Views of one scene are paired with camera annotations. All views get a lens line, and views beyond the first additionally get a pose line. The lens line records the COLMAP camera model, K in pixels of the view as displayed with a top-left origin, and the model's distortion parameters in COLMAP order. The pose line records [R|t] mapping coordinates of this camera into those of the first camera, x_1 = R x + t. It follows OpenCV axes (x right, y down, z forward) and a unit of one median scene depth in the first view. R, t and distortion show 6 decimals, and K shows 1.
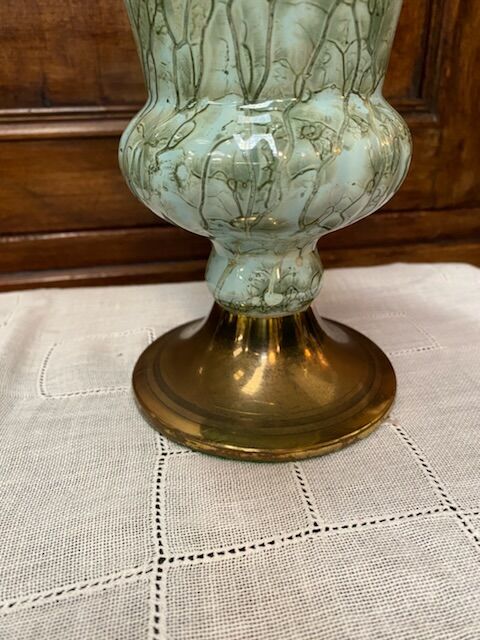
lens RADIAL K [[490.3, 0, 241.3], [0, 490.3, 302.5], [0, 0, 1]] dist [-0.014511, -0.004946]
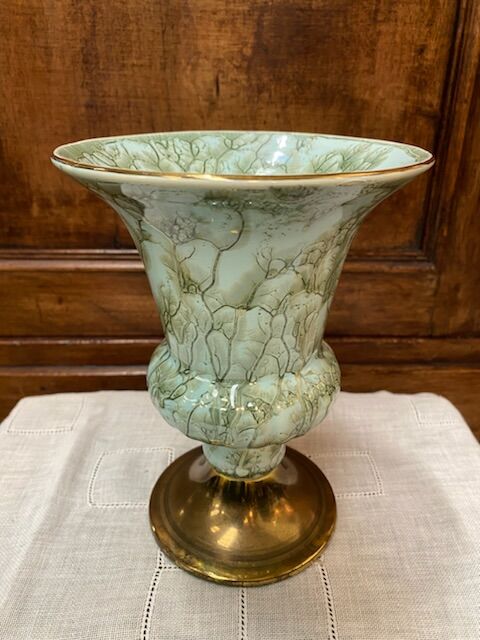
lens RADIAL K [[487.3, 0, 247.7], [0, 487.3, 307.5], [0, 0, 1]] dist [-0.001527, 0.002856]
pose [[0.989145, 0.083518, -0.120903, 0.190175], [-0.084950, 0.996363, -0.006727, -0.426807], [0.119901, 0.016925, 0.992642, -0.406459]]
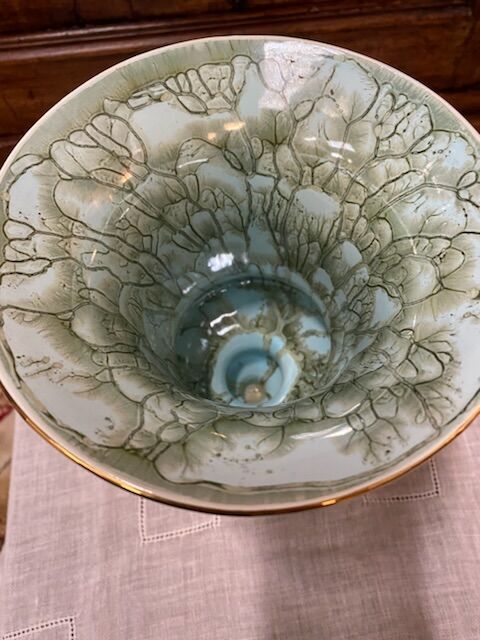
lens RADIAL K [[490.3, 0, 241.3], [0, 490.3, 302.5], [0, 0, 1]] dist [-0.014511, -0.004946]
pose [[-0.029241, 0.912318, -0.408436, 0.422016], [-0.407853, 0.362160, 0.838150, -1.314883], [0.912579, 0.191091, 0.361502, 0.388411]]
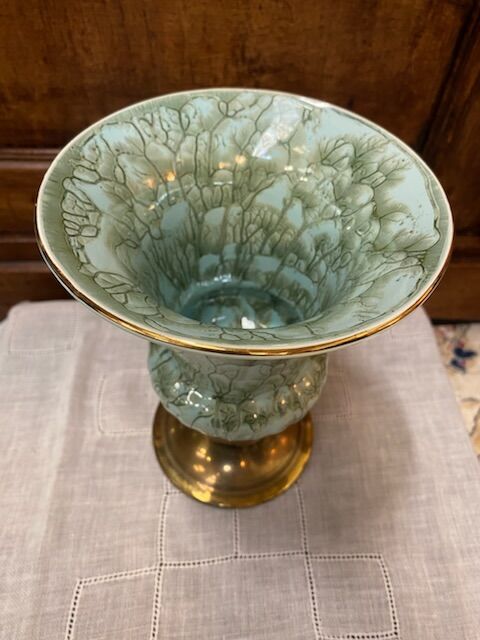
lens RADIAL K [[491.8, 0, 245.5], [0, 491.8, 299.2], [0, 0, 1]] dist [-0.011336, 0.003074]
pose [[0.991693, 0.127185, -0.019209, 0.065949], [-0.107963, 0.904225, 0.413184, -0.971082], [0.069920, -0.407678, 0.910445, -0.315930]]
